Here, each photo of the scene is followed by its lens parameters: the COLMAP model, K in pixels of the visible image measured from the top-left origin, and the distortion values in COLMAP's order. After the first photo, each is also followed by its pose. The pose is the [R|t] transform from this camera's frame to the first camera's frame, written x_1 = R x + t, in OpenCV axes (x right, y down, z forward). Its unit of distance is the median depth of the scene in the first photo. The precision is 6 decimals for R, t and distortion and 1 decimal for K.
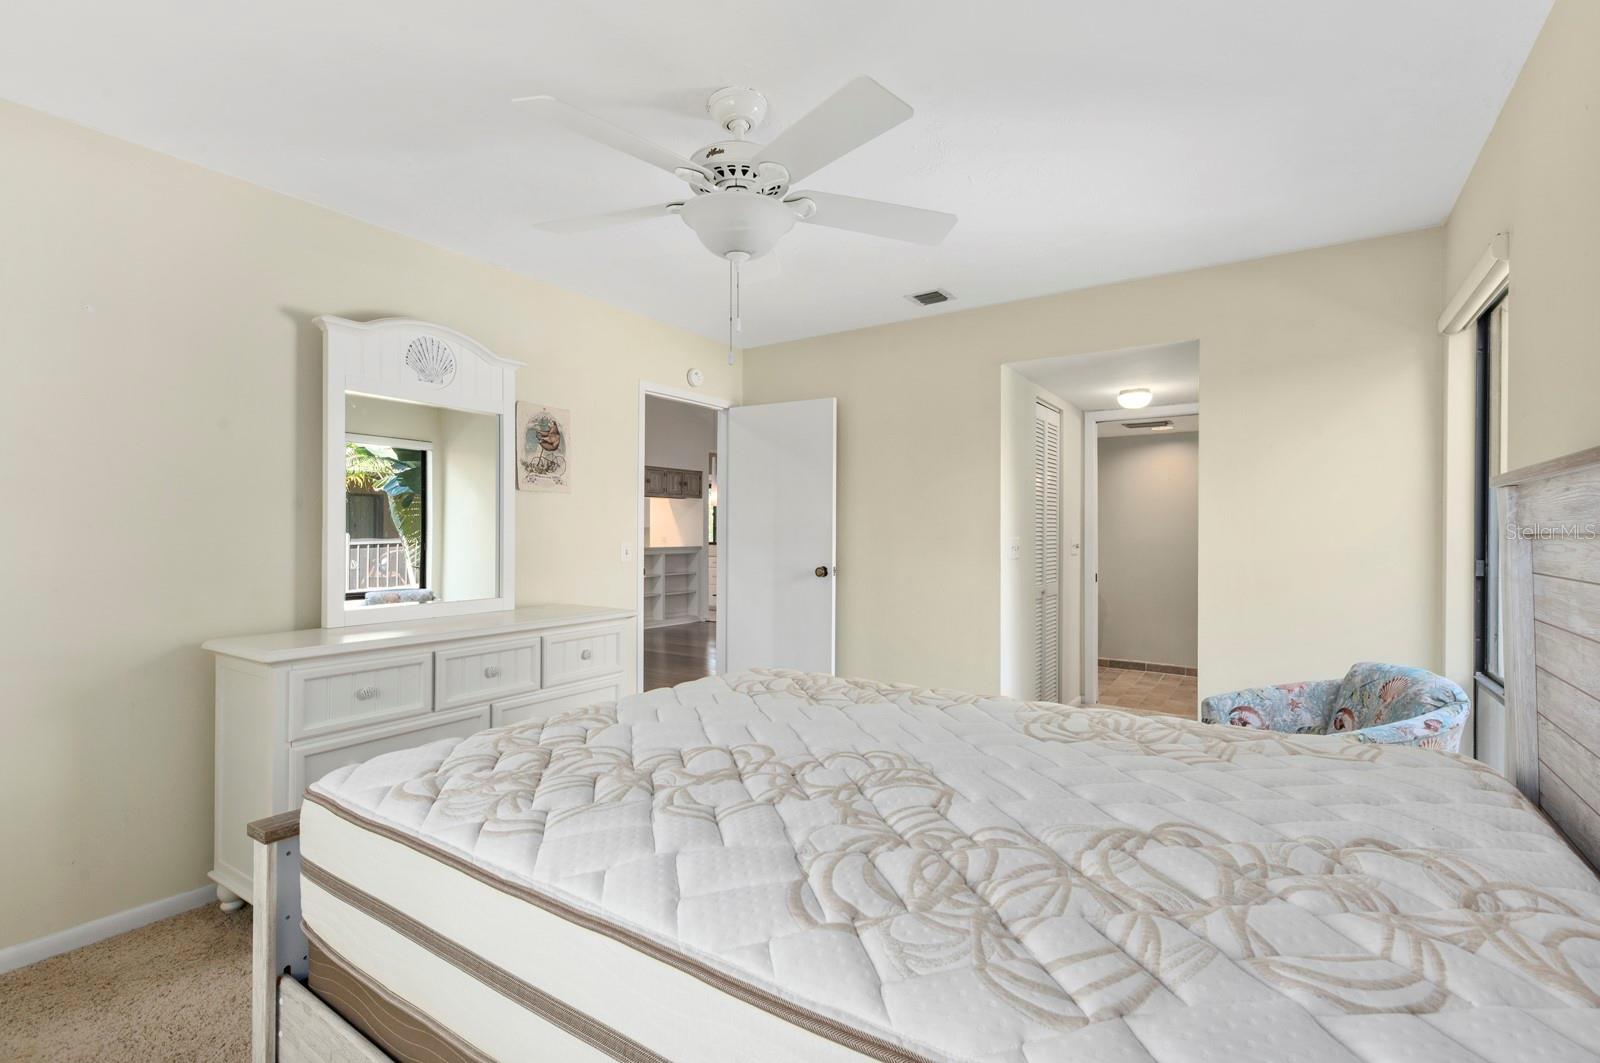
lens RADIAL K [[690.6, 0, 816.0], [0, 690.6, 535.5], [0, 0, 1]] dist [0.014757, -0.000056]
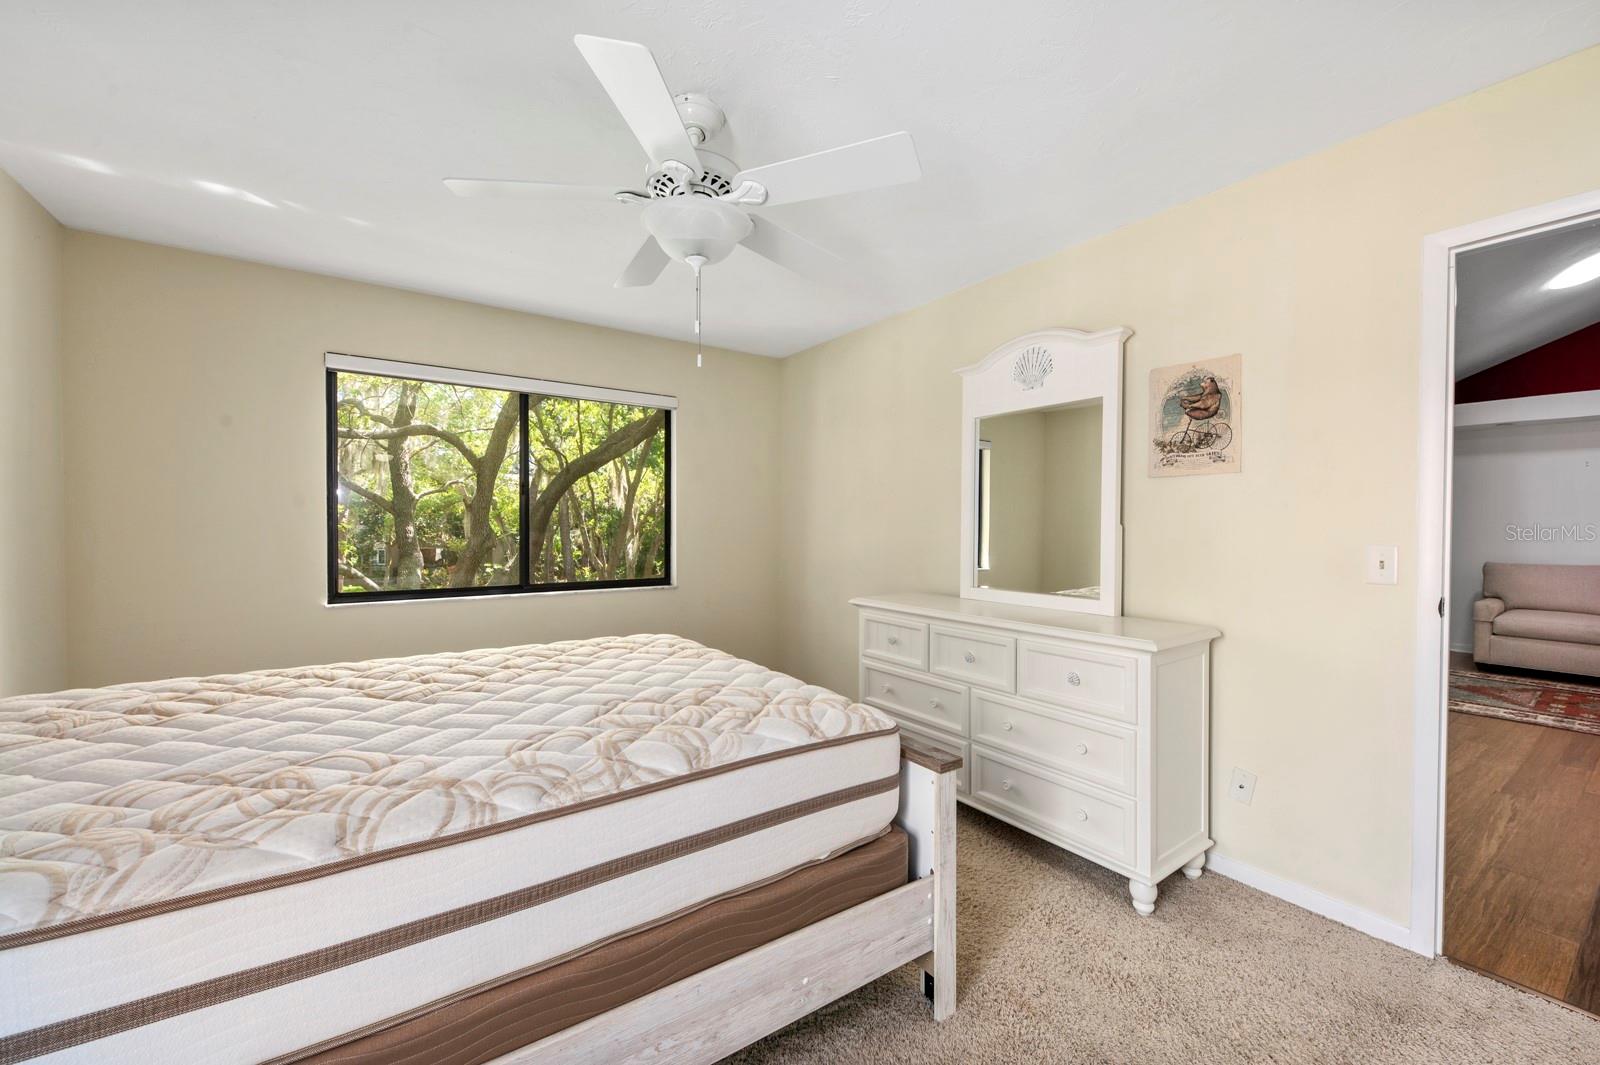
lens RADIAL K [[660.1, 0, 800.0], [0, 660.1, 532.5], [0, 0, 1]] dist [-0.002389, -0.000237]
pose [[-0.378165, 0.005171, -0.925724, 0.435752], [-0.009475, 0.999910, 0.009456, -0.002830], [0.925690, 0.012347, -0.378082, 0.862829]]
